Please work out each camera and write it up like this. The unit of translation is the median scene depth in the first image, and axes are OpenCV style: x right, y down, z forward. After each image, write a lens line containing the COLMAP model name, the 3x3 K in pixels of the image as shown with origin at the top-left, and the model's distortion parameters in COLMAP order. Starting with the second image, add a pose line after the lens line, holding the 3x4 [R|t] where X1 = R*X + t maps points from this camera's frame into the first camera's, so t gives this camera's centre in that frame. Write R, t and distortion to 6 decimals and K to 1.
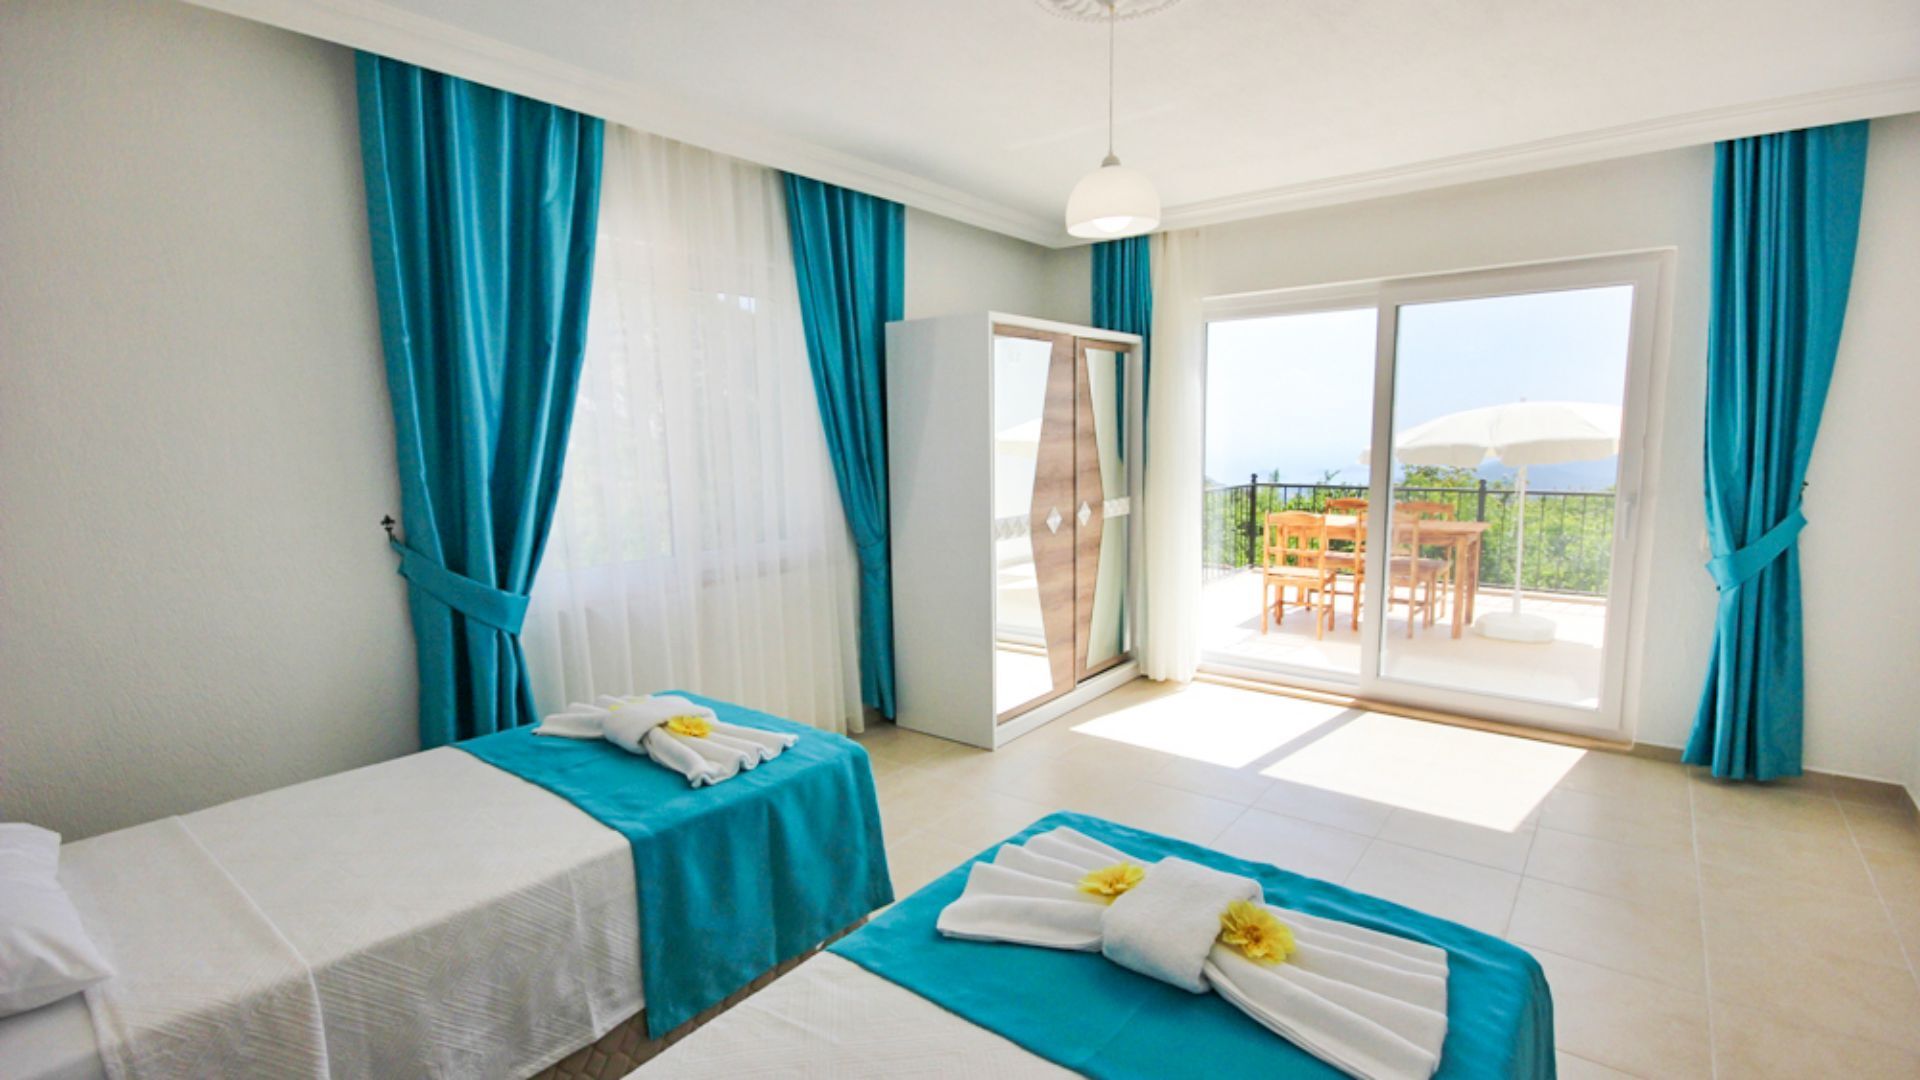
lens RADIAL K [[877.2, 0, 963.6], [0, 877.2, 548.9], [0, 0, 1]] dist [0.001159, 0.000325]
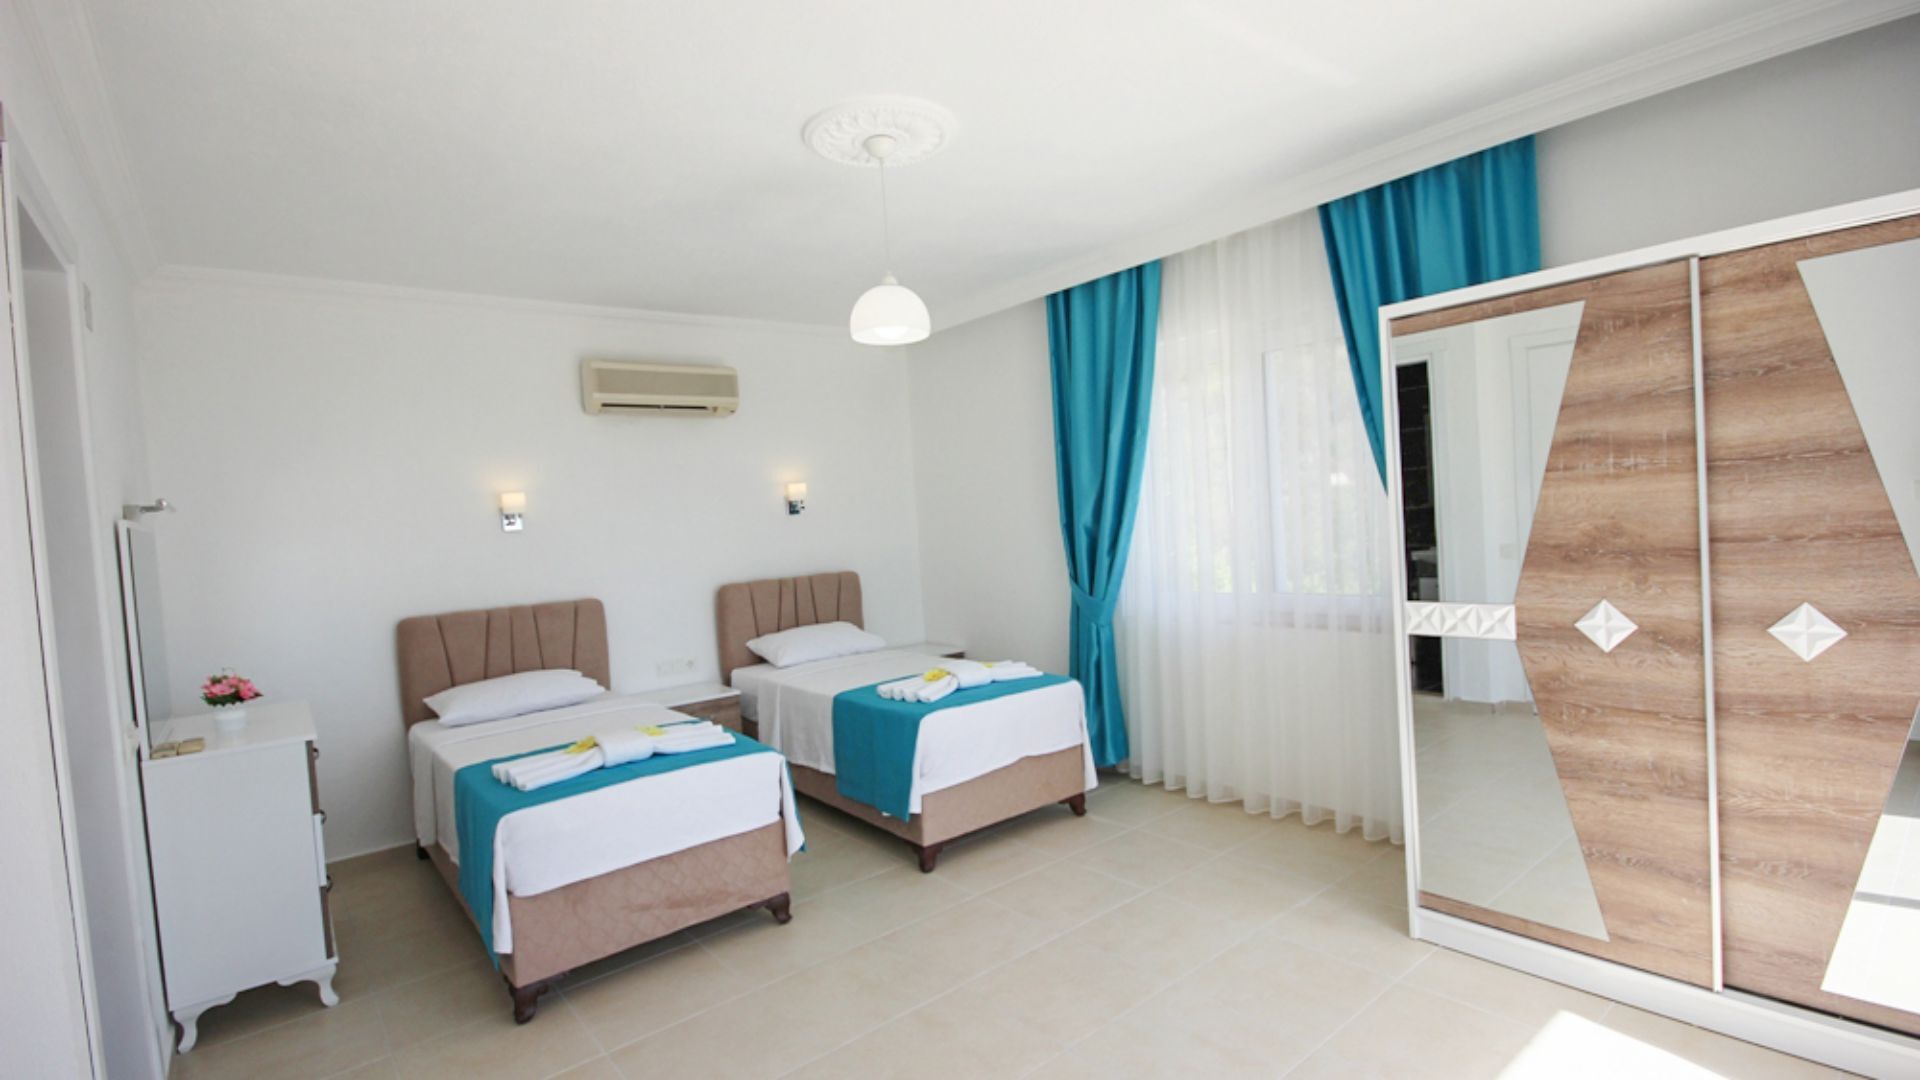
lens RADIAL K [[877.2, 0, 963.6], [0, 877.2, 548.9], [0, 0, 1]] dist [0.001159, 0.000325]
pose [[-0.206053, 0.068853, -0.976116, 0.712957], [-0.060295, 0.994733, 0.082894, -0.101754], [0.976682, 0.075935, -0.200816, 0.731276]]
